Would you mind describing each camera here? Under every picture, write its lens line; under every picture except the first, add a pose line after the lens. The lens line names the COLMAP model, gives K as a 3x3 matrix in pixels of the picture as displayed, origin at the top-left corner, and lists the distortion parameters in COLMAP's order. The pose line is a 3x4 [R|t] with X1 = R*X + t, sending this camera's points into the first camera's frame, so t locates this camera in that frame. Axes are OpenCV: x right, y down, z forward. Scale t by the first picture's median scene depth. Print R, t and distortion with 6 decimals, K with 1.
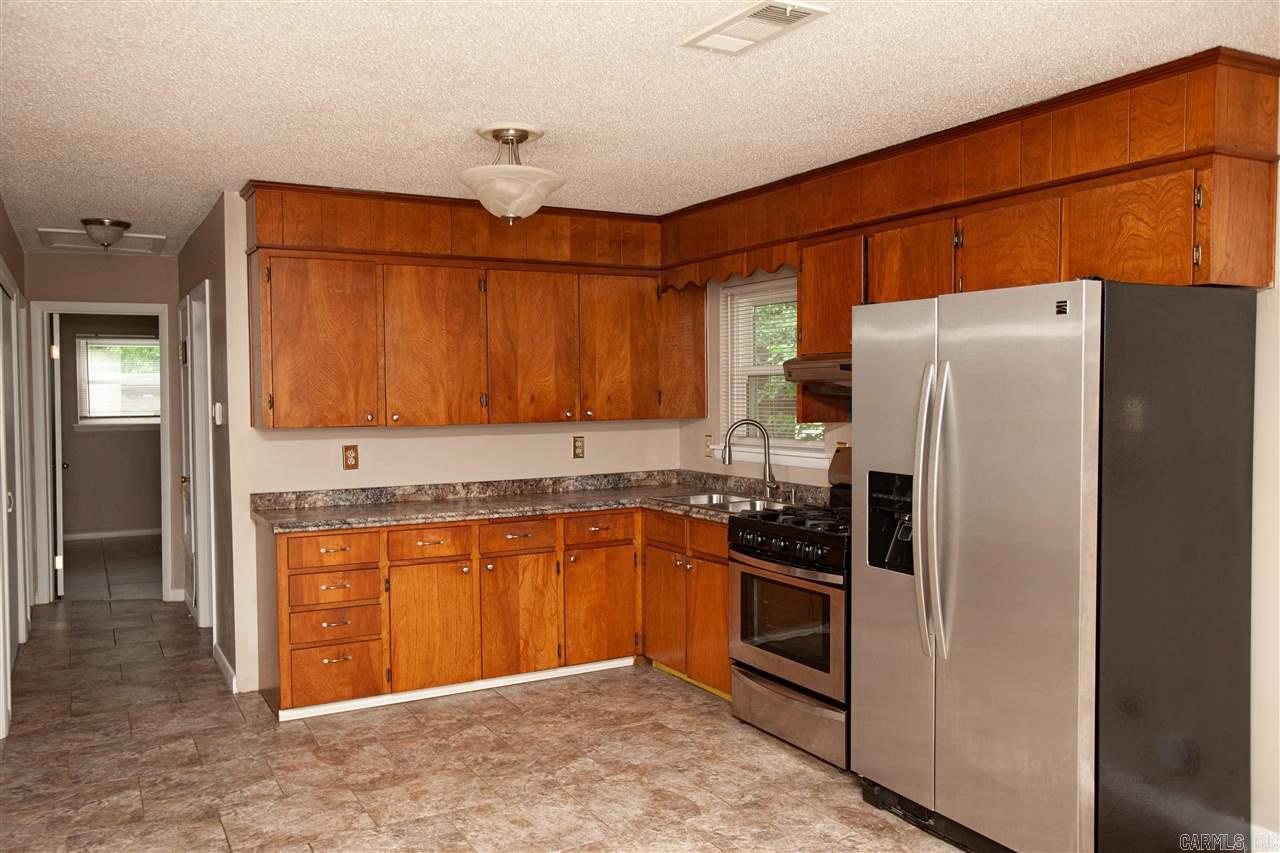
lens RADIAL K [[1024.2, 0, 640.0], [0, 1024.2, 426.5], [0, 0, 1]] dist [-0.007658, -0.003530]
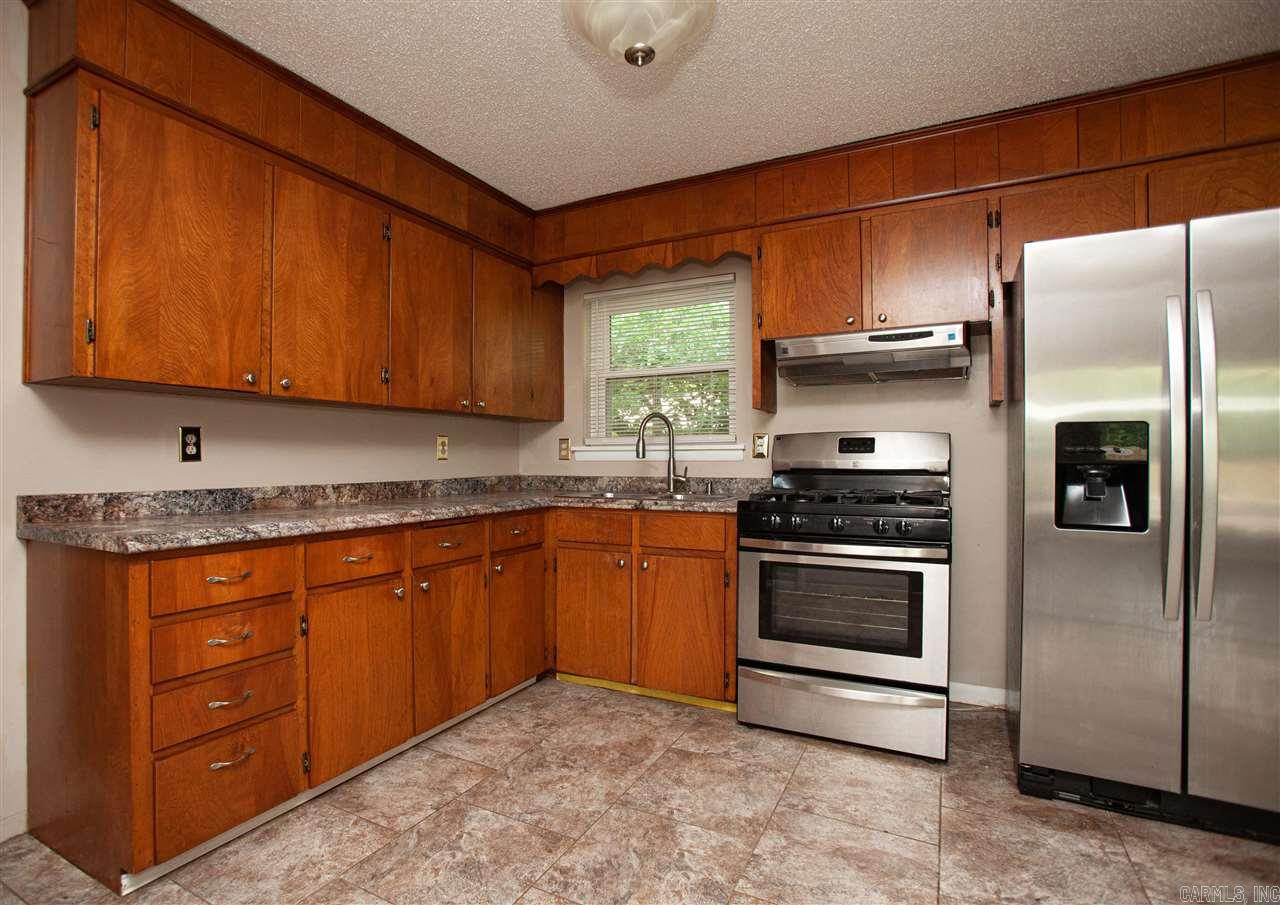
lens RADIAL K [[651.7, 0, 599.2], [0, 651.7, 453.9], [0, 0, 1]] dist [-0.066052, 0.027904]
pose [[0.849412, 0.011233, 0.527611, -0.293004], [0.014293, 0.998917, -0.044279, 0.063359], [-0.527537, 0.045152, 0.848331, 0.526311]]
